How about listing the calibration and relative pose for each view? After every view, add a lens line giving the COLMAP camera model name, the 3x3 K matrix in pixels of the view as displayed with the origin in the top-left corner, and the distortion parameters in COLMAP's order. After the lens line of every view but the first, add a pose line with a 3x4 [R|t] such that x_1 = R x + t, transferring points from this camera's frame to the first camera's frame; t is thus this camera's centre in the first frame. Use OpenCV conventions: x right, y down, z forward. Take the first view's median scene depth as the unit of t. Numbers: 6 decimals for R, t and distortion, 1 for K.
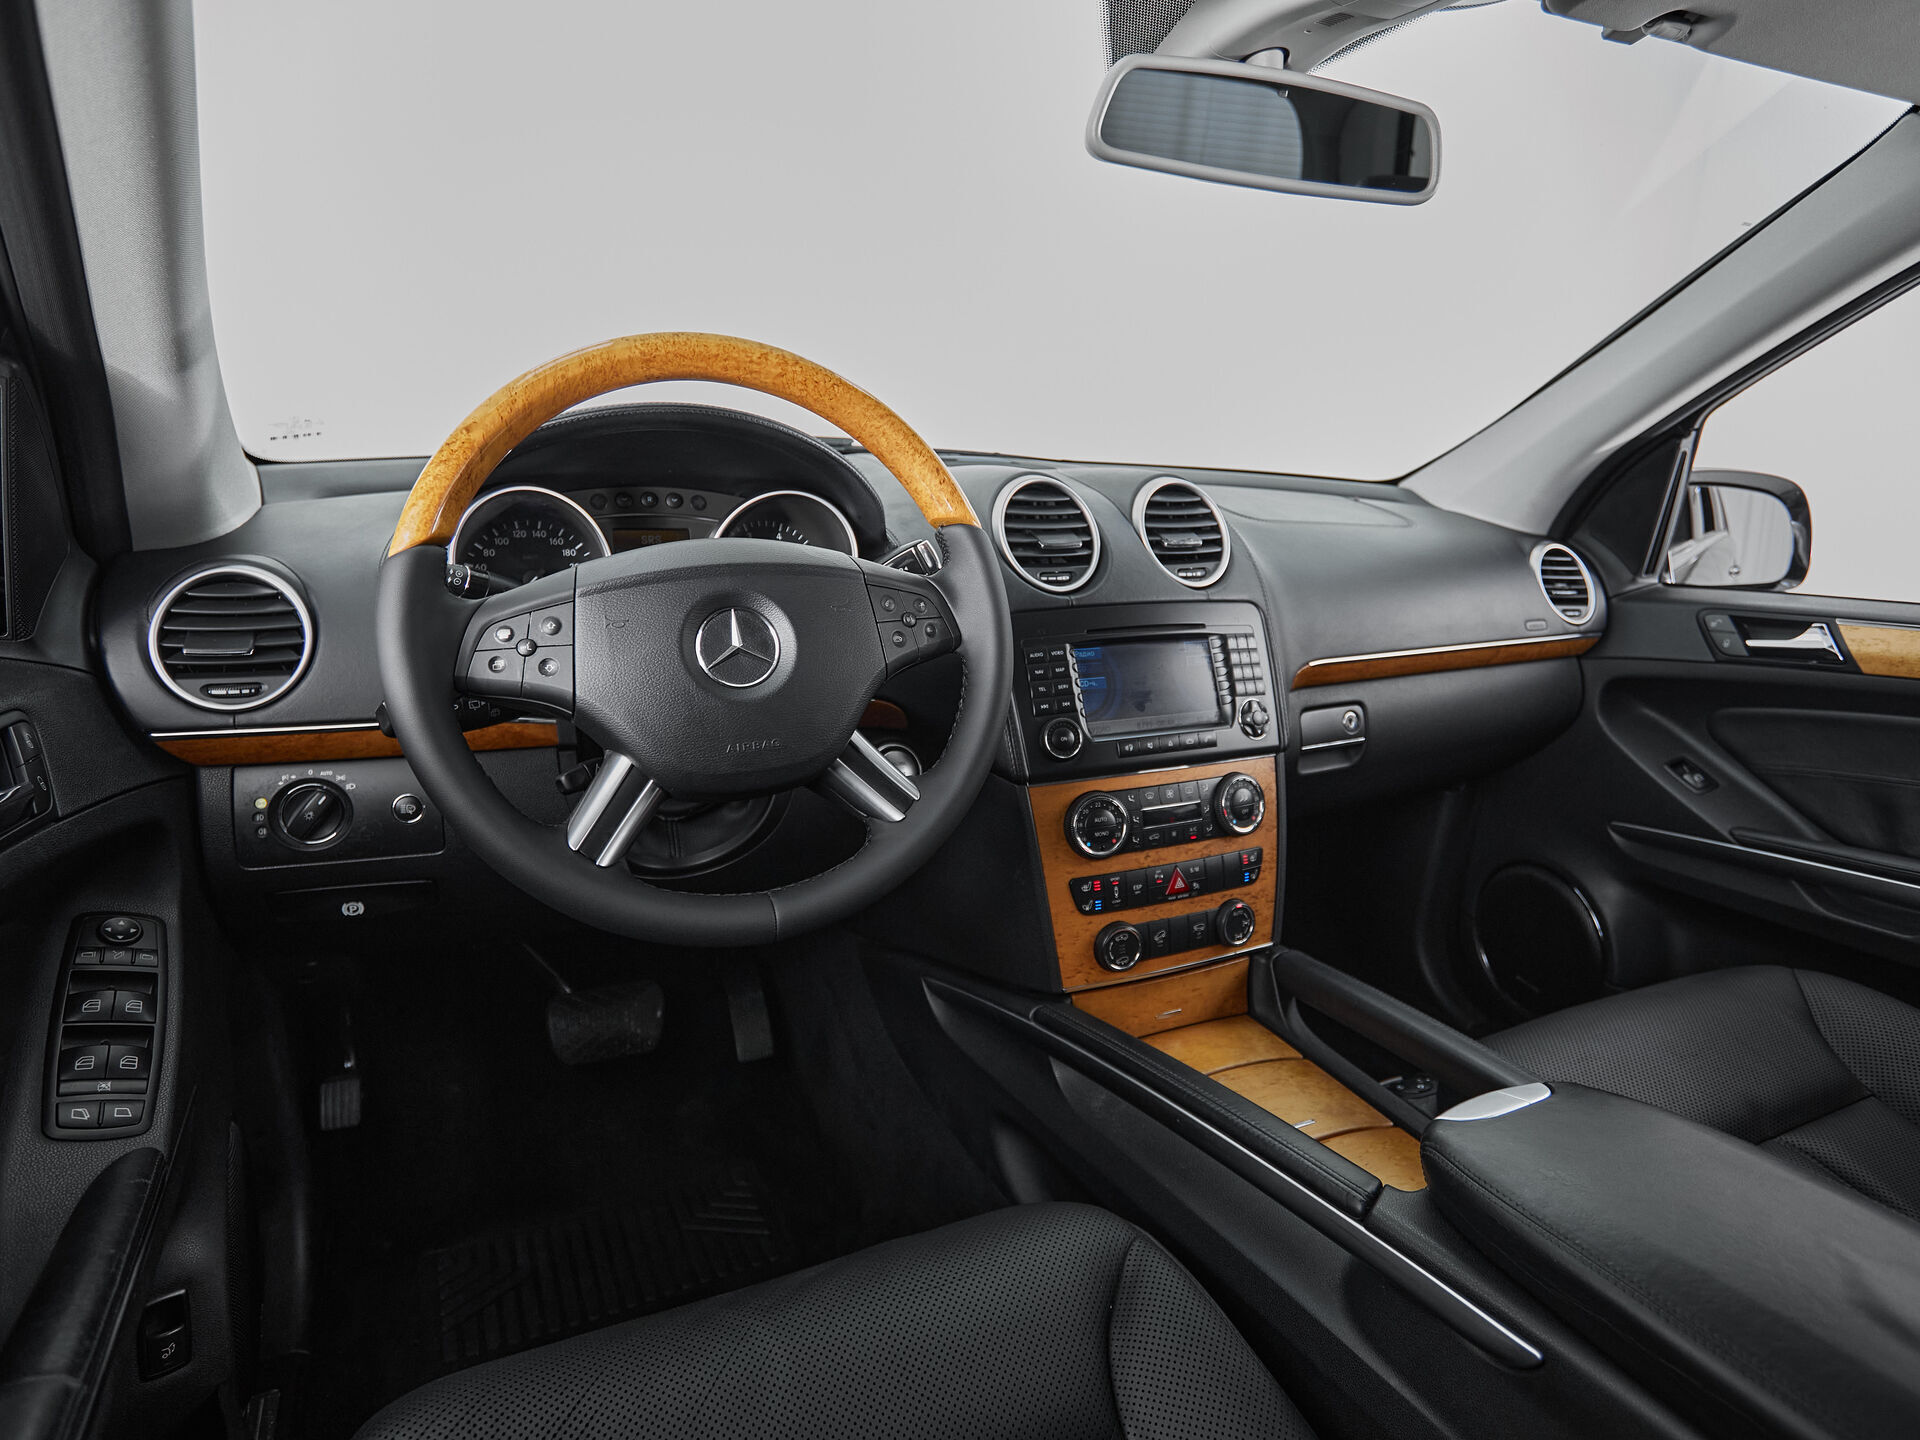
lens RADIAL K [[1086.4, 0, 974.8], [0, 1086.4, 719.4], [0, 0, 1]] dist [-0.008559, 0.000982]
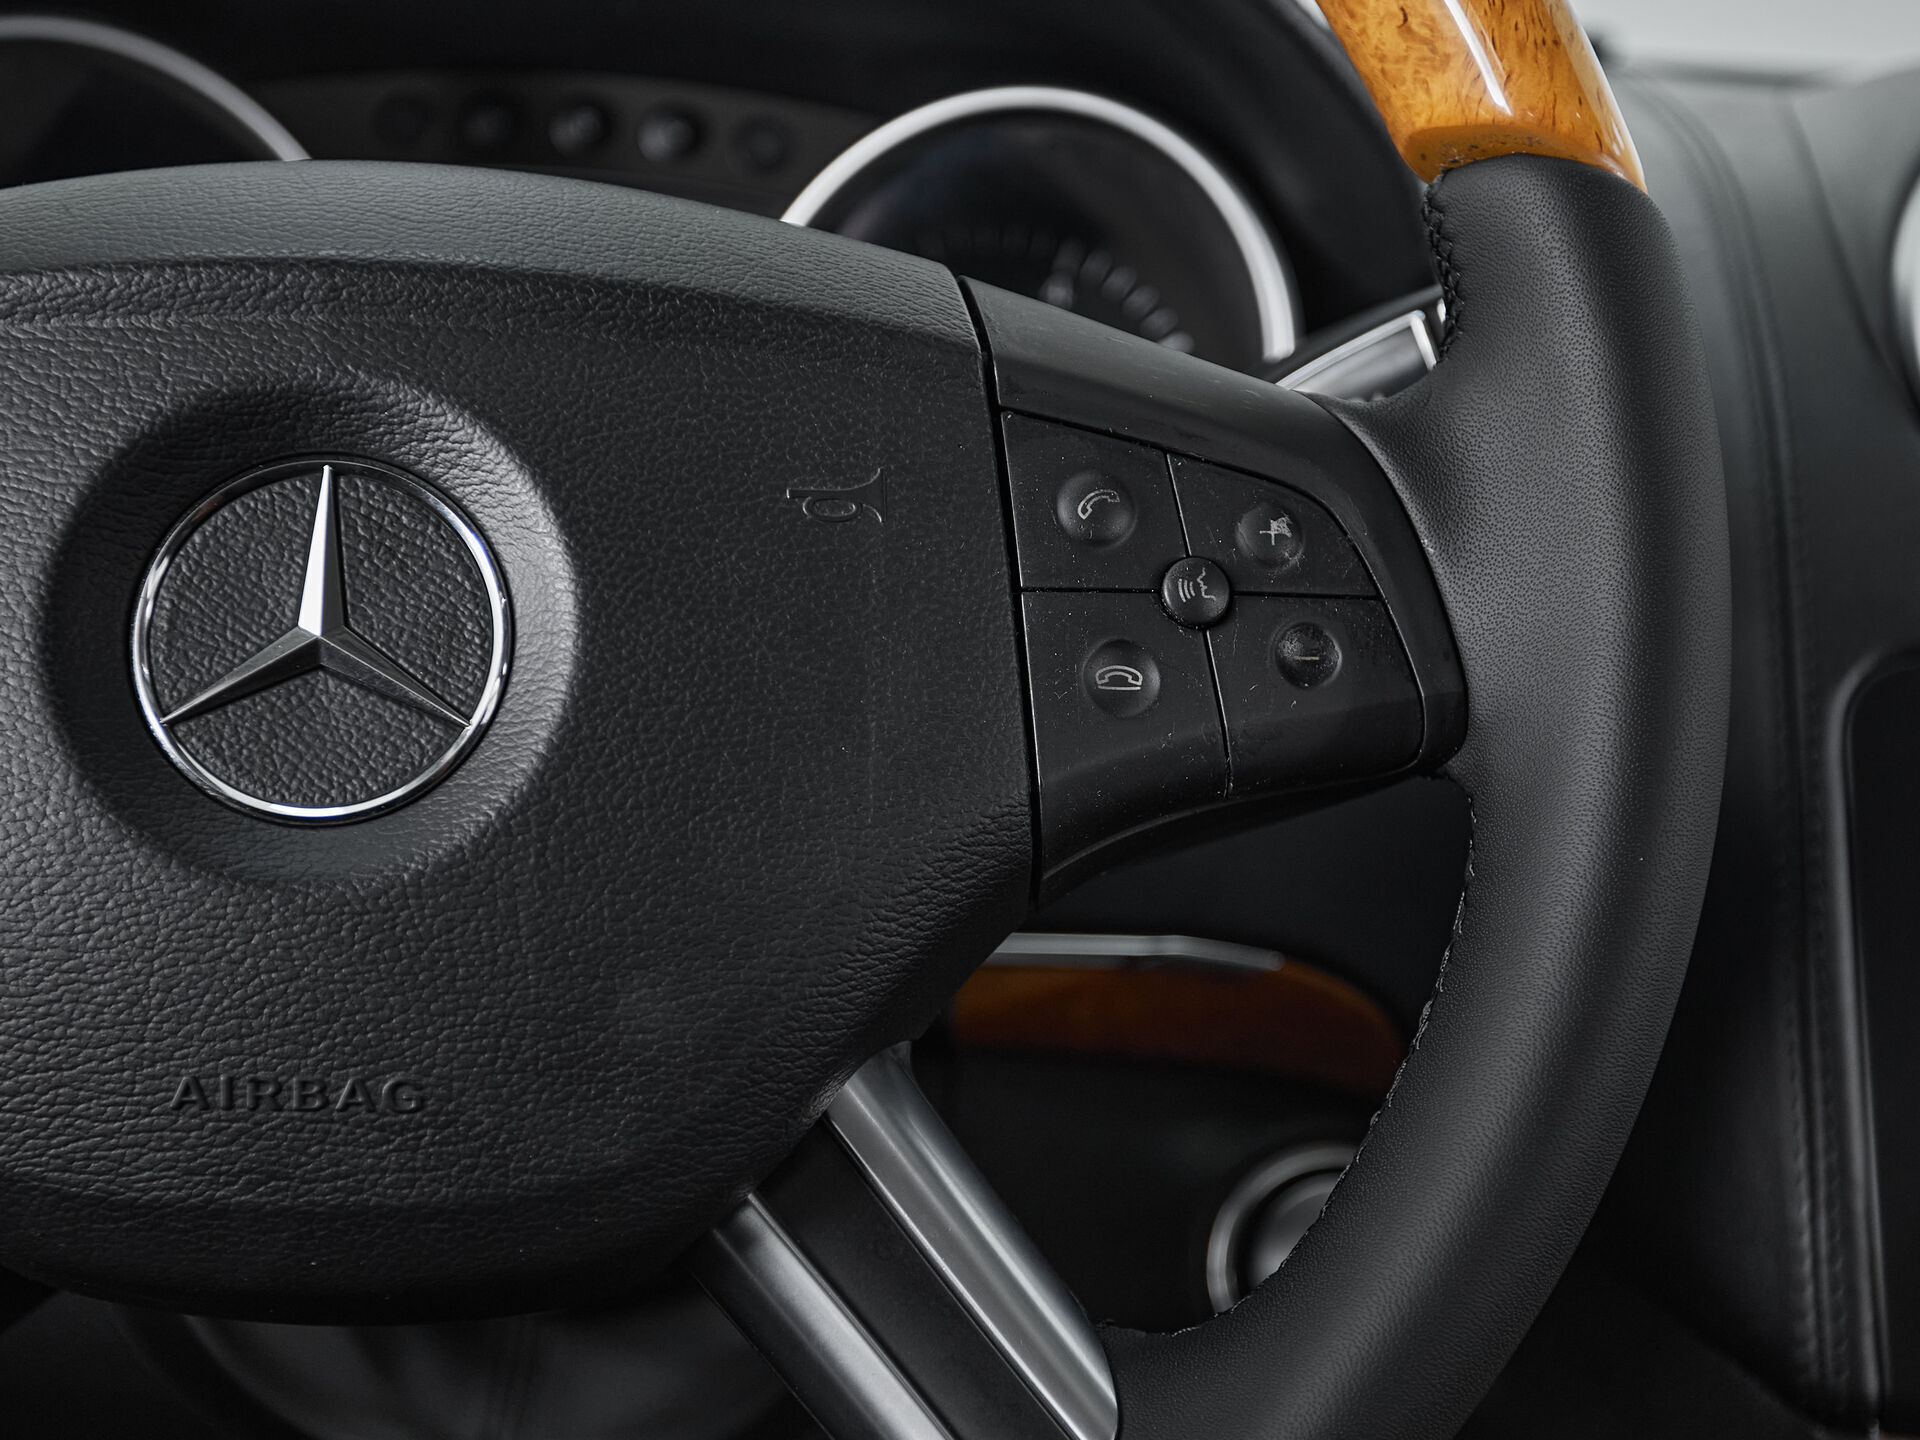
lens RADIAL K [[2914.5, 0, 973.7], [0, 2914.5, 822.9], [0, 0, 1]] dist [0.019099, 0.000000]
pose [[0.909014, 0.111007, -0.401709, 0.102775], [-0.130114, 0.991287, -0.020501, -0.025269], [0.395933, 0.070904, 0.915538, 0.370651]]
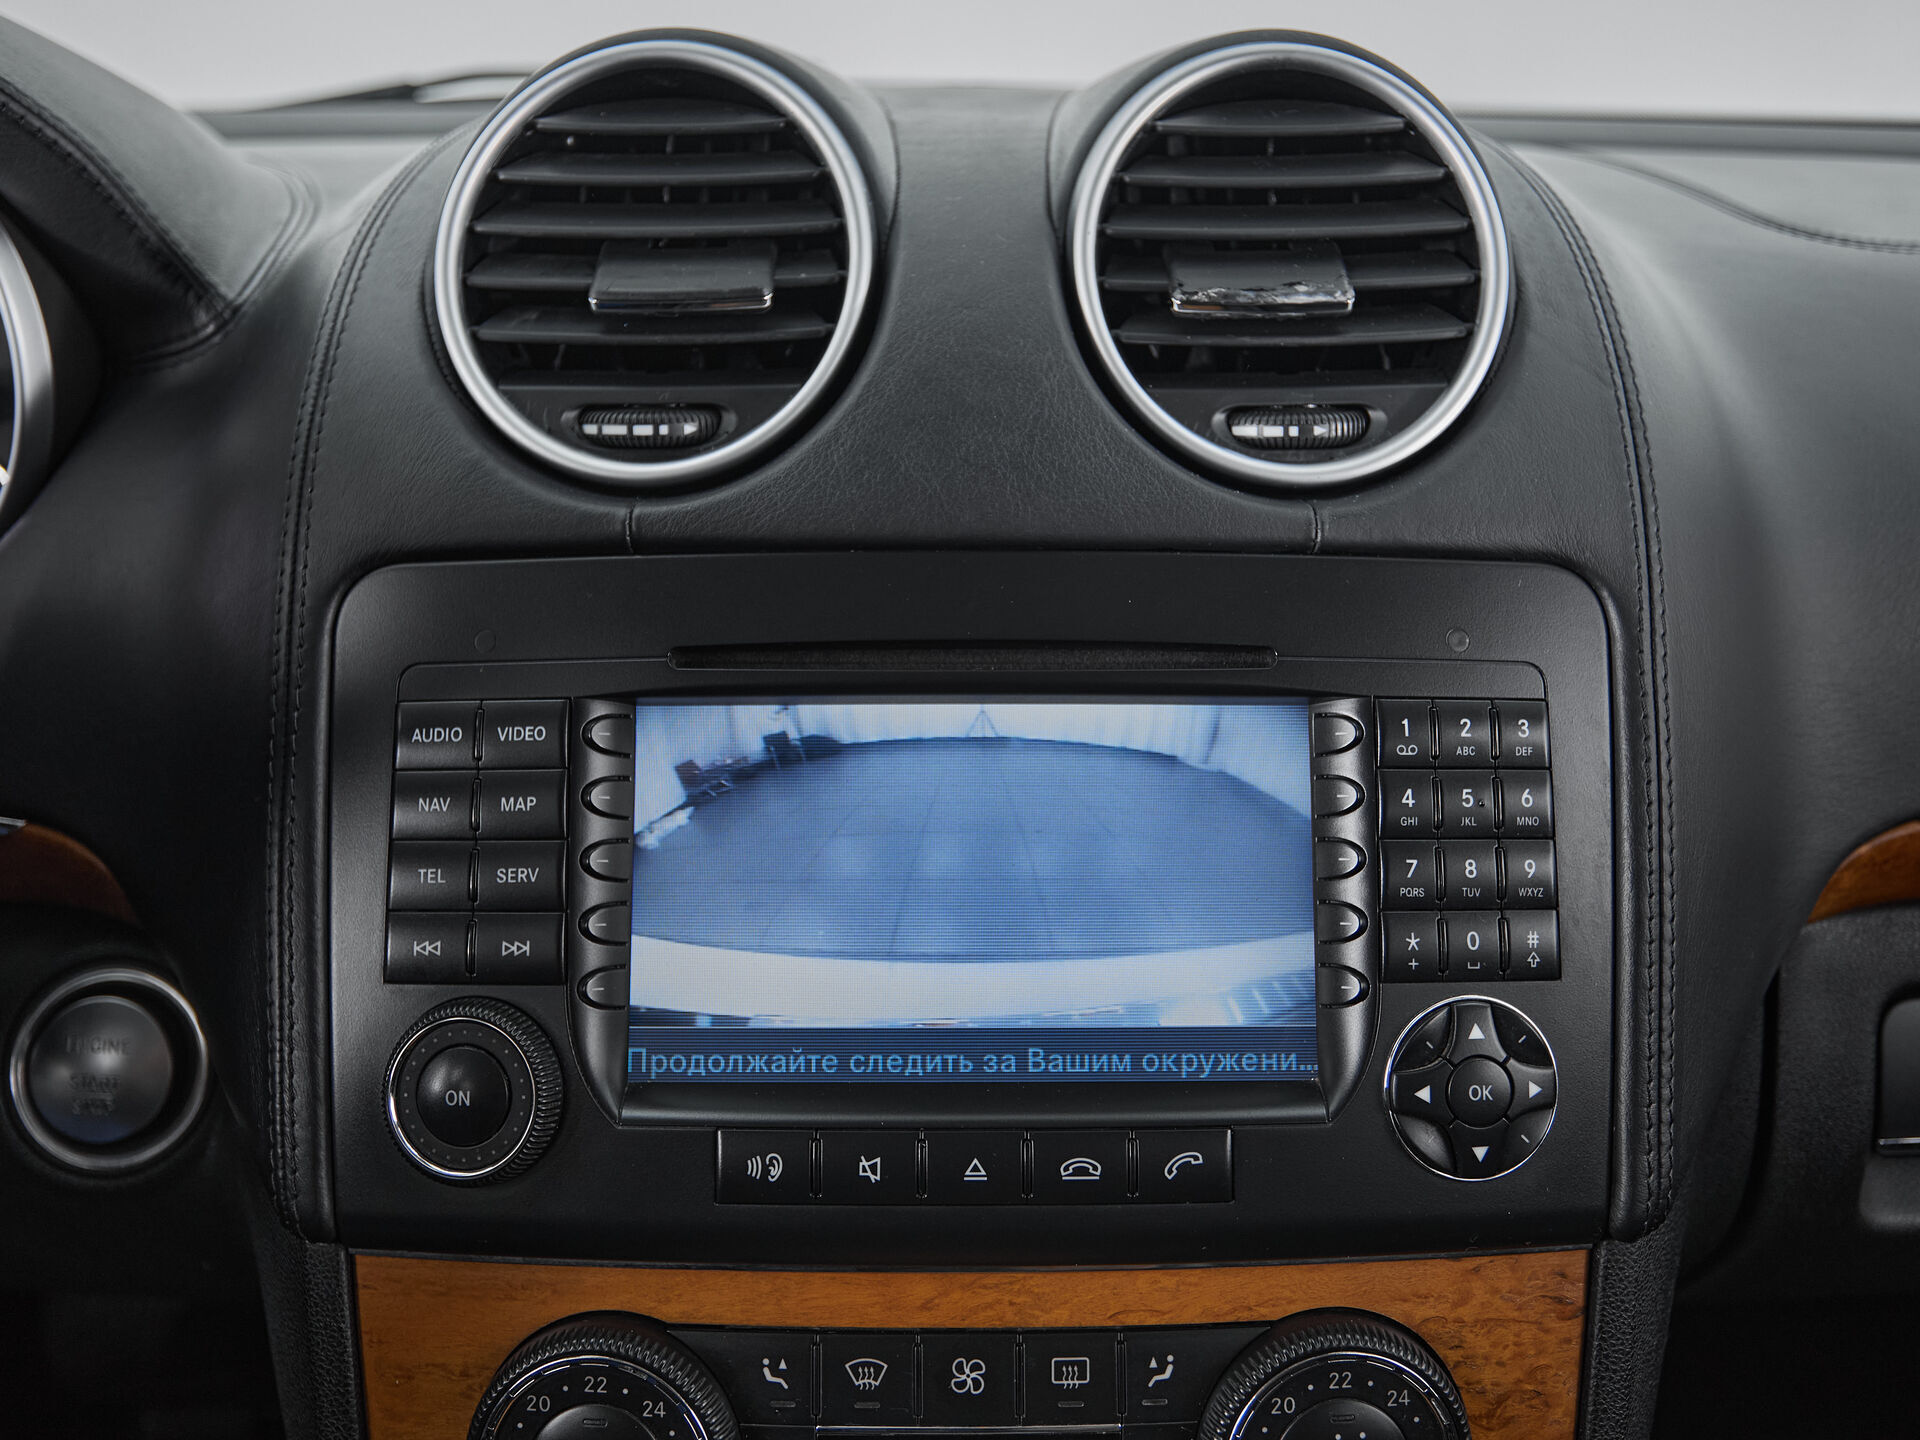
lens RADIAL K [[1724.4, 0, 956.0], [0, 1724.4, 672.7], [0, 0, 1]] dist [-0.045912, 0.056607]
pose [[0.905820, 0.090665, -0.413848, 0.320275], [-0.082588, 0.995881, 0.037410, -0.096046], [0.415535, 0.000292, 0.909577, 0.676011]]
